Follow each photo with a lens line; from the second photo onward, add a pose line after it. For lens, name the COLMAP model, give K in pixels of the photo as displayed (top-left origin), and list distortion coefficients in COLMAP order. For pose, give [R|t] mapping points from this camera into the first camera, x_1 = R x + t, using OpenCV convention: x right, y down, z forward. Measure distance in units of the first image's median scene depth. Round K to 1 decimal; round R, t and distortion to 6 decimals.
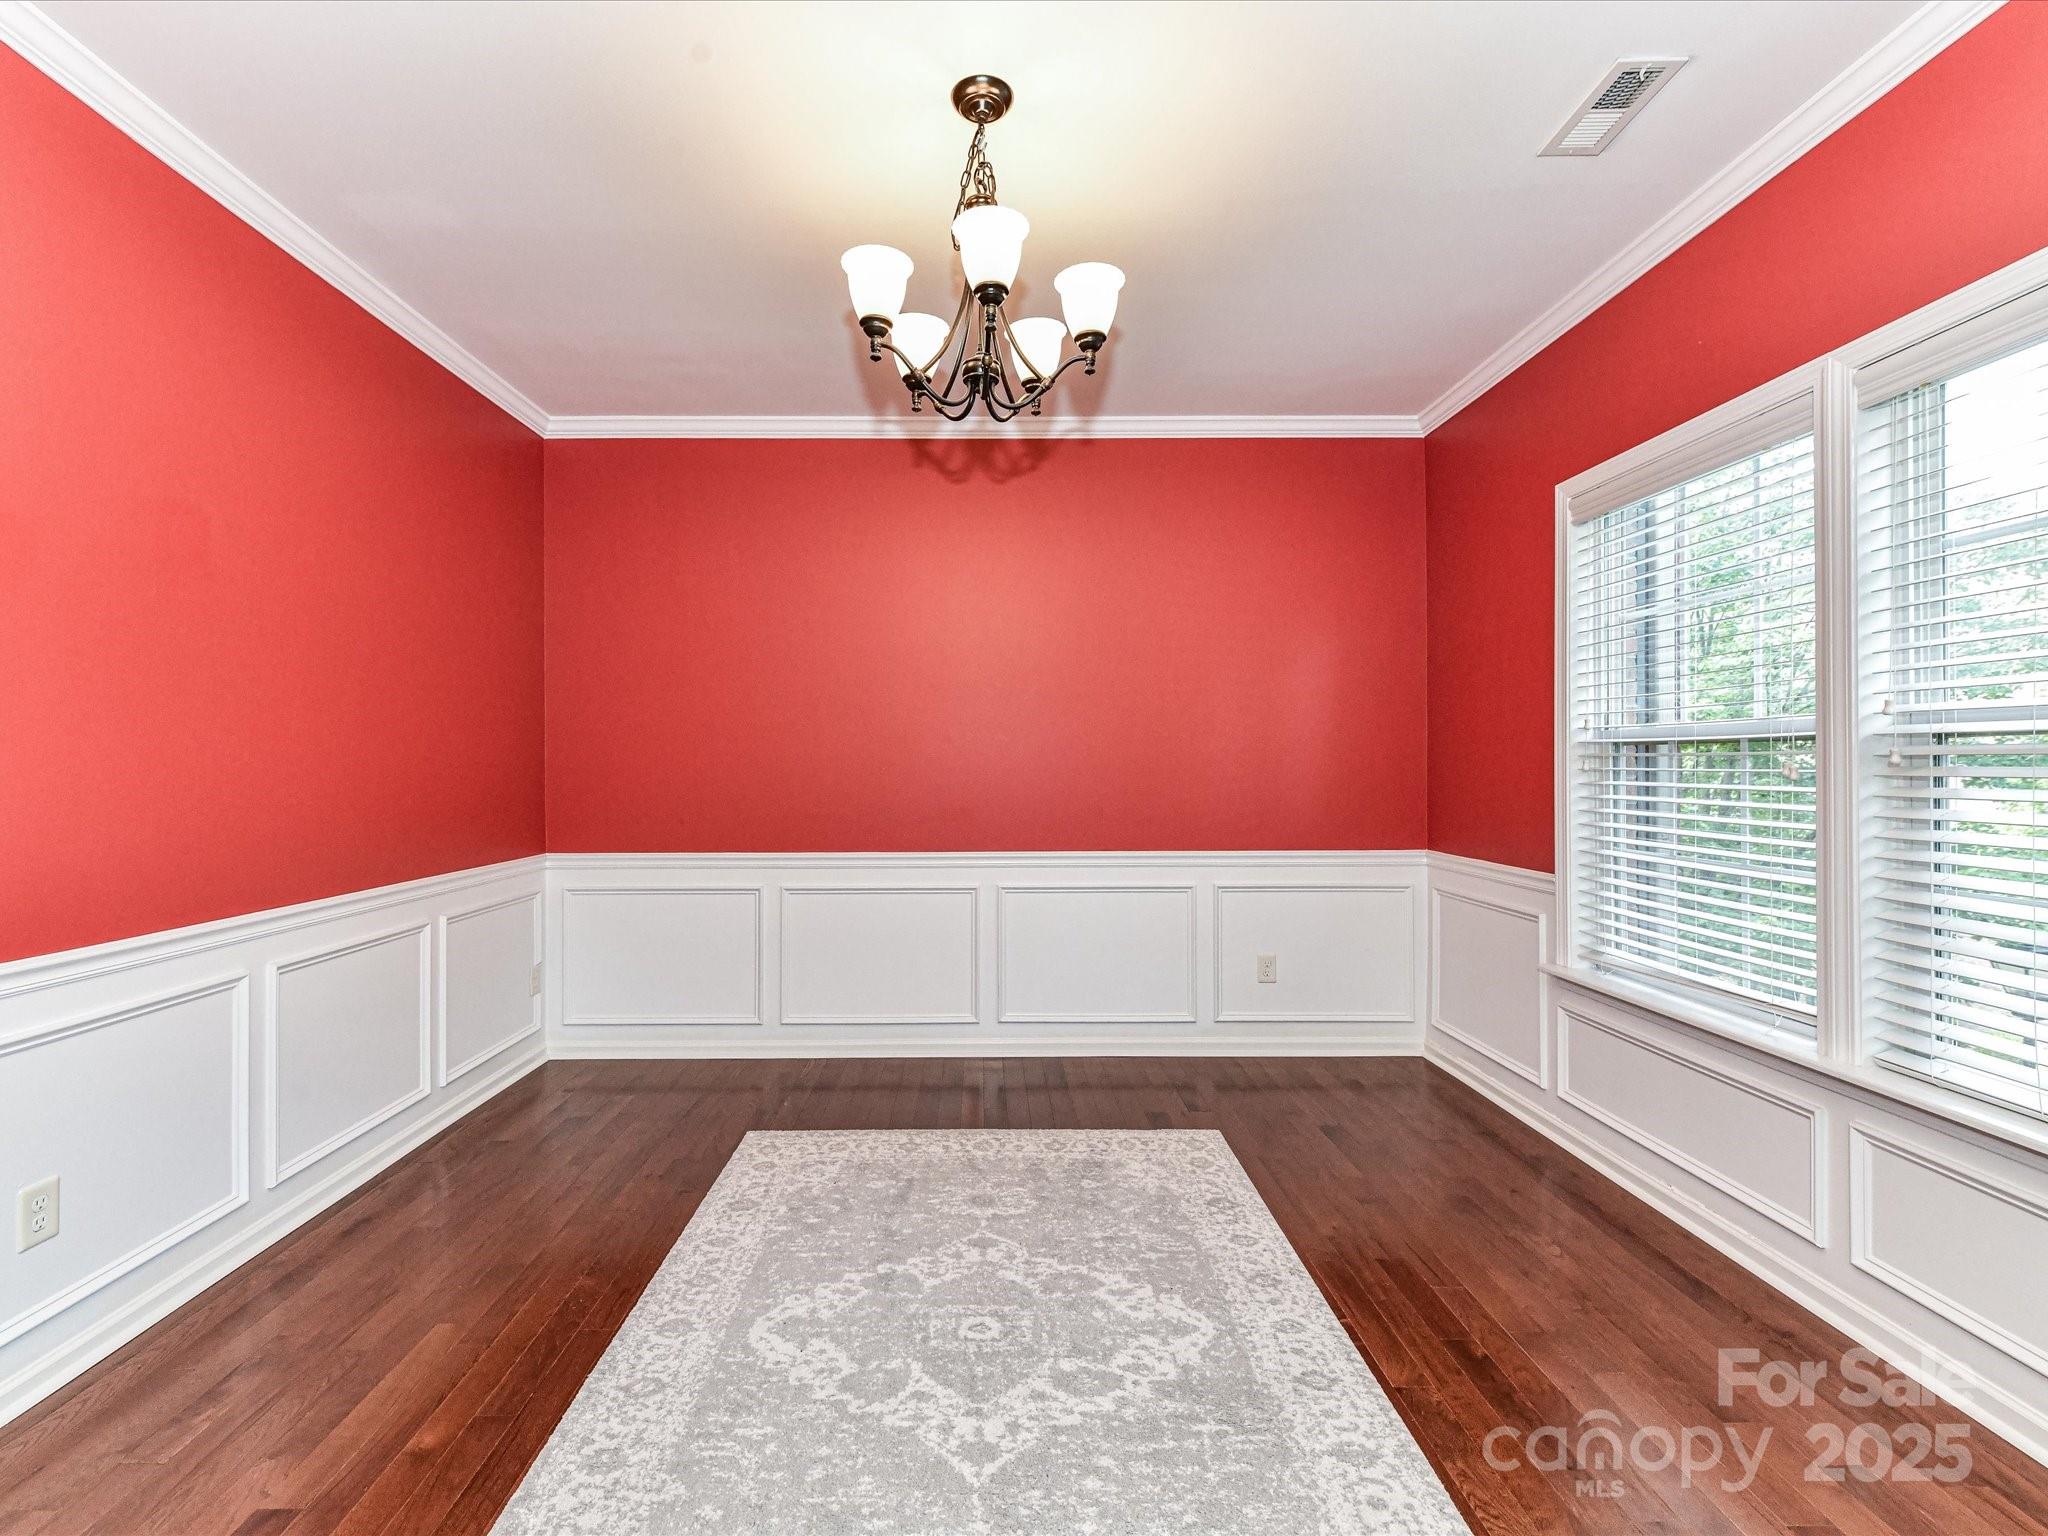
lens RADIAL K [[923.2, 0, 1016.3], [0, 923.2, 768.7], [0, 0, 1]] dist [0.003939, -0.000146]
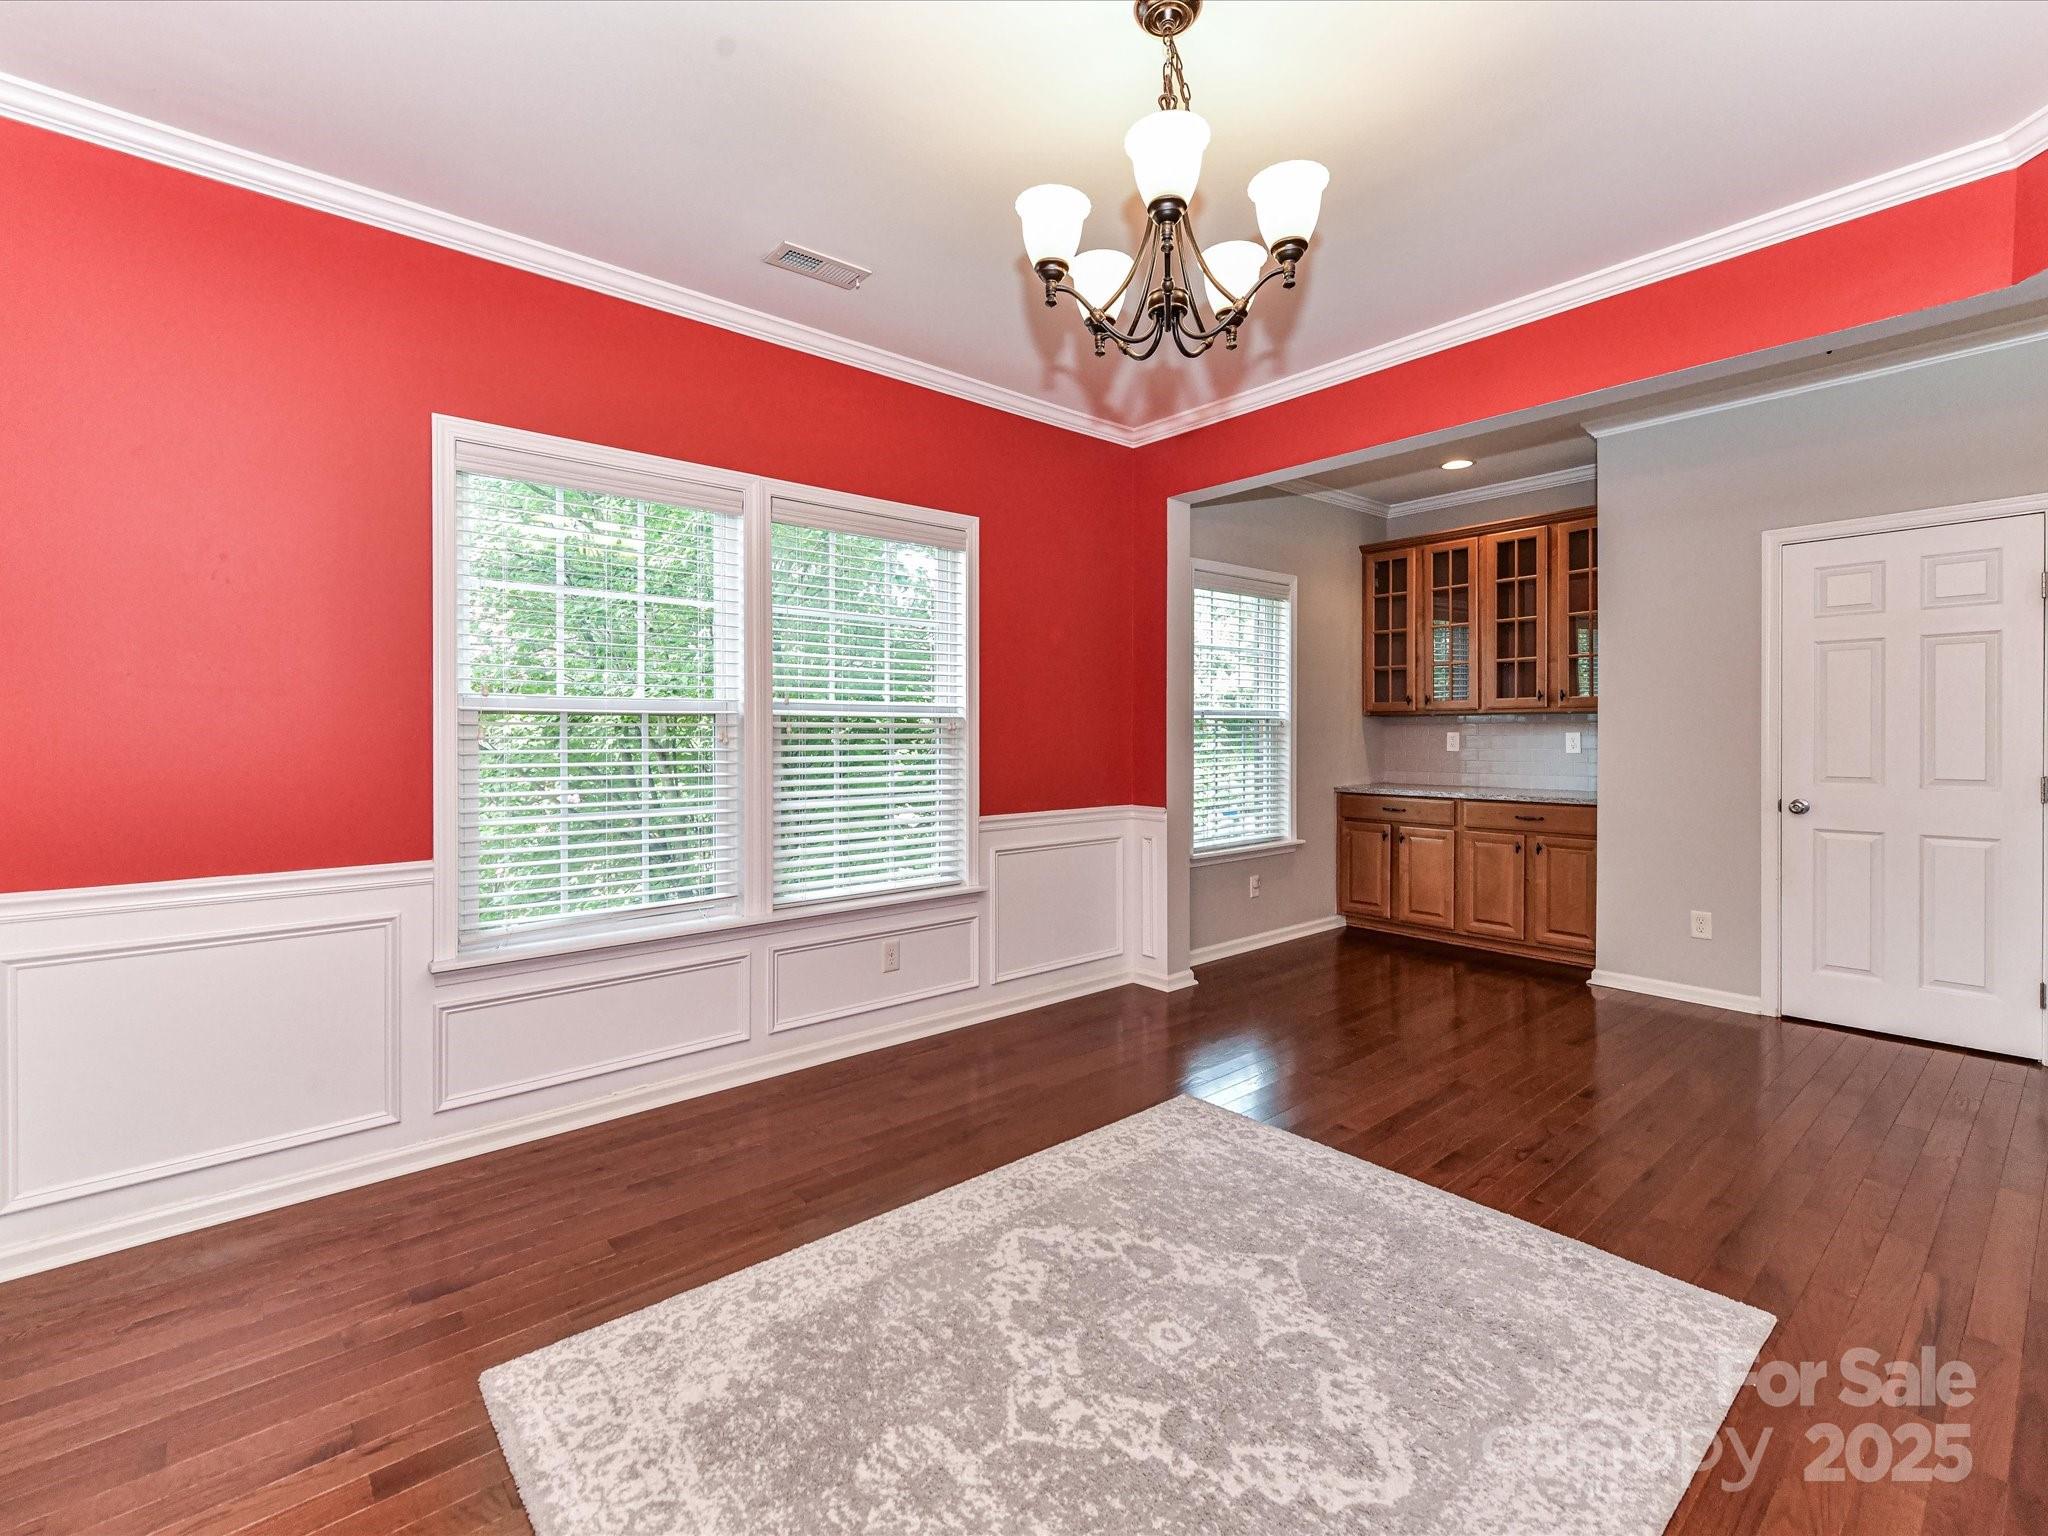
lens RADIAL K [[905.6, 0, 1020.9], [0, 905.6, 732.2], [0, 0, 1]] dist [0.007609, -0.004247]
pose [[-0.621154, 0.004897, 0.783673, -0.674203], [0.007434, 0.999972, -0.000356, -0.001405], [-0.783653, 0.005605, -0.621174, 1.707164]]
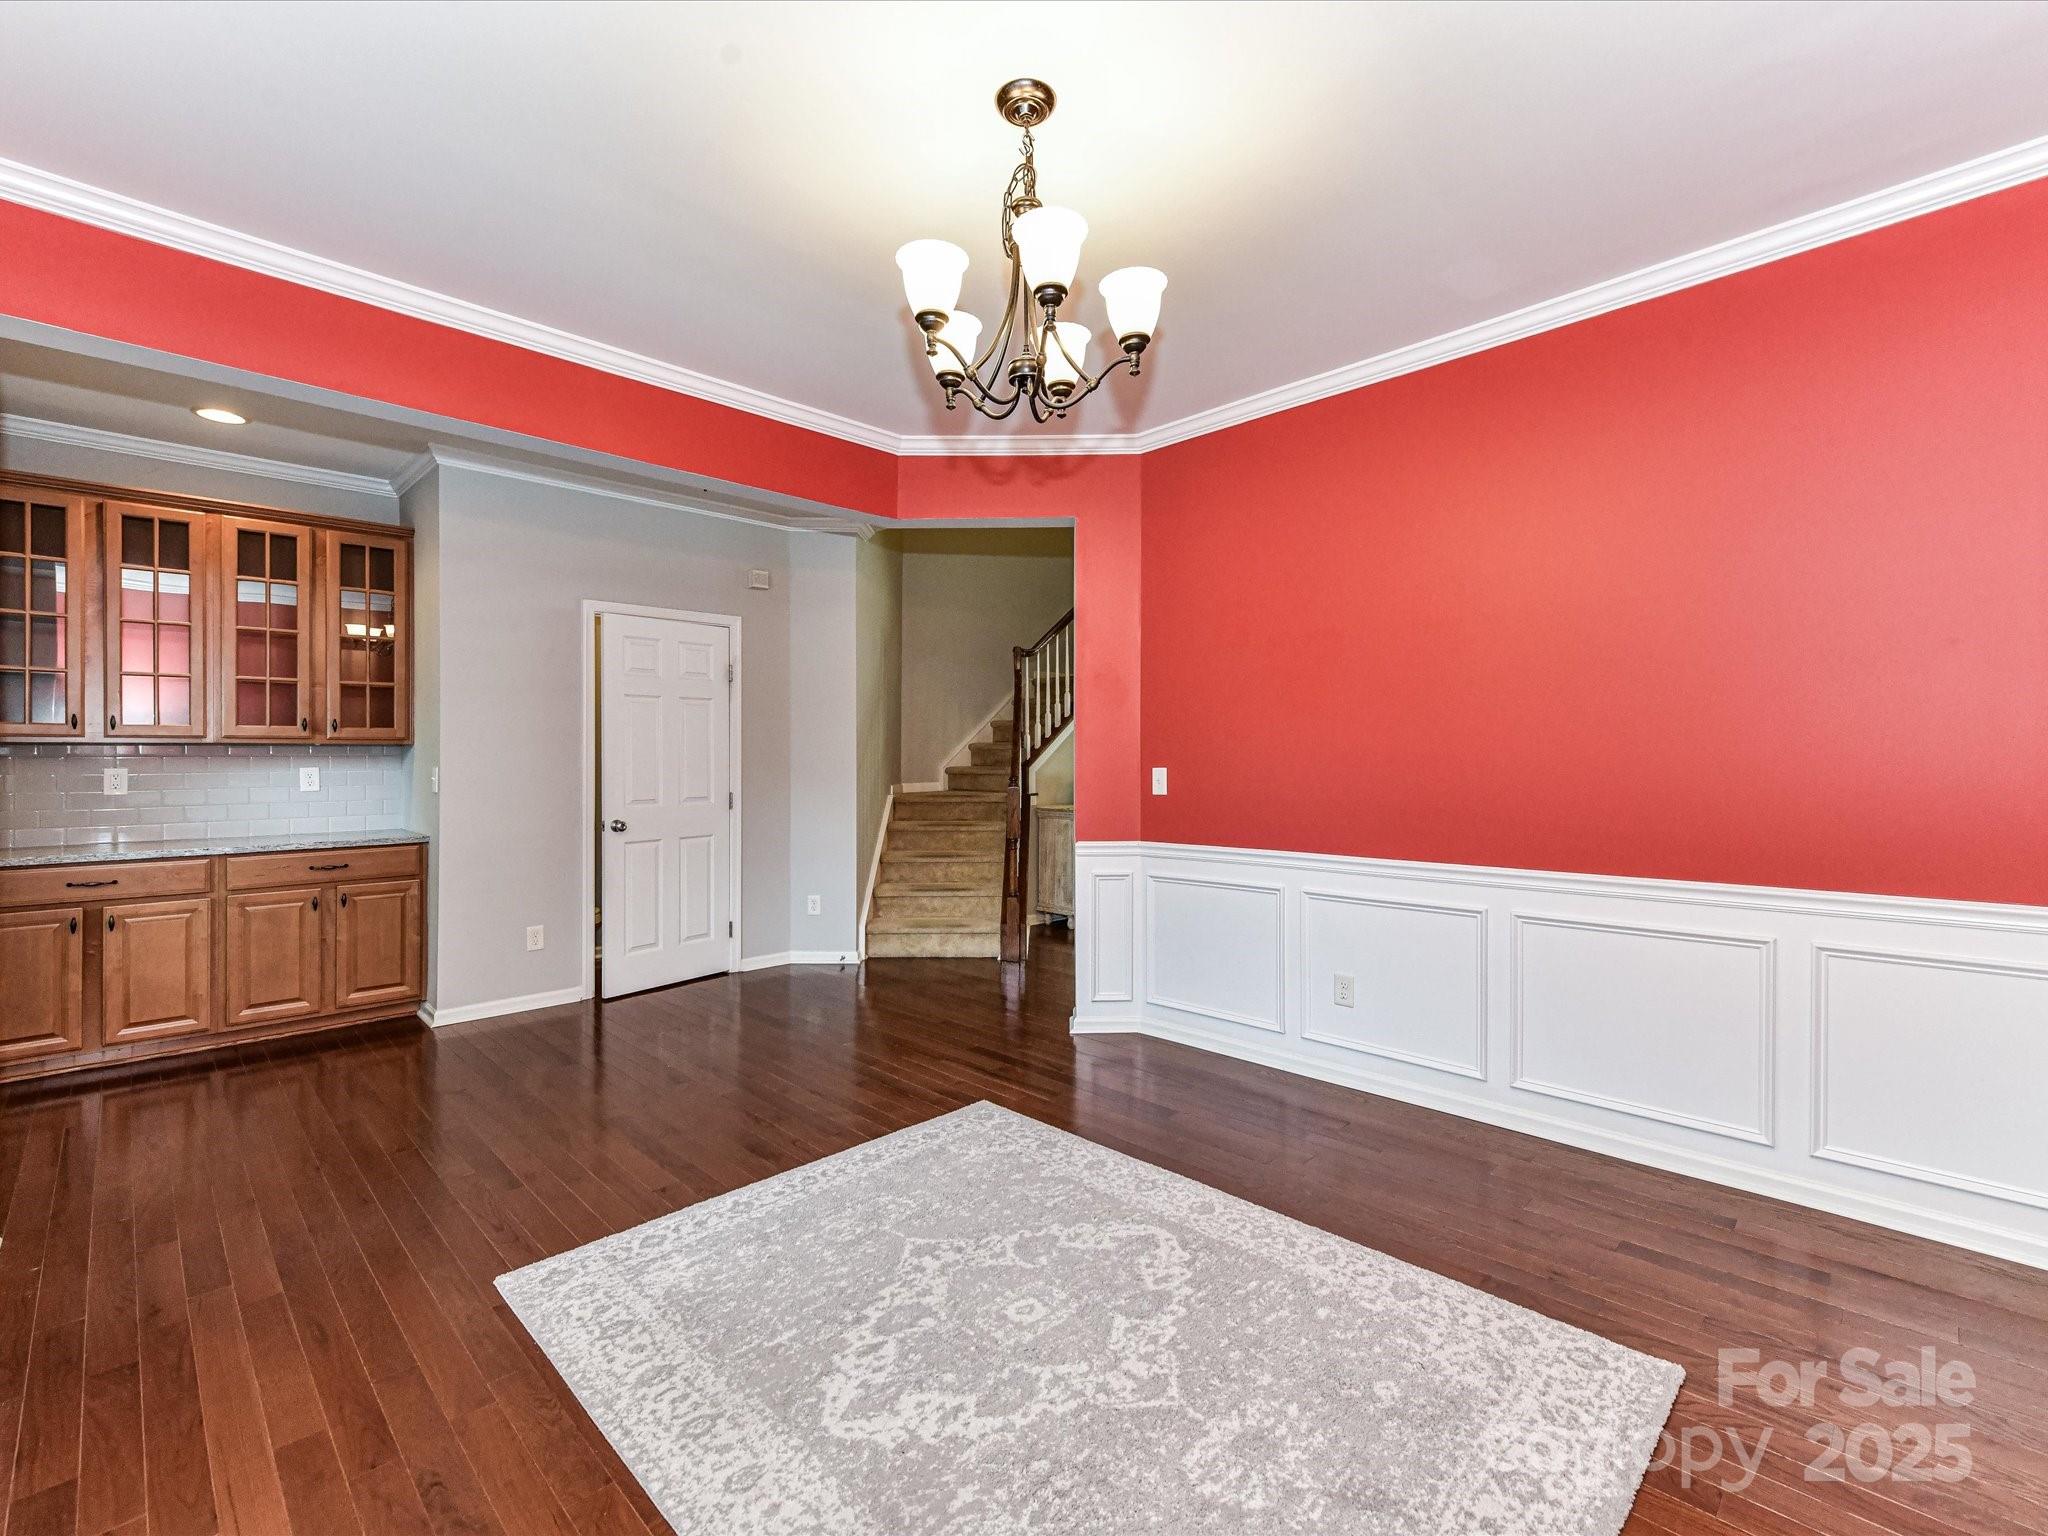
lens RADIAL K [[923.2, 0, 1016.3], [0, 923.2, 768.7], [0, 0, 1]] dist [0.003939, -0.000146]
pose [[-0.740345, 0.014302, -0.672075, 0.658387], [0.006124, 0.999876, 0.014533, -0.009449], [0.672200, 0.006644, -0.740340, 1.774577]]
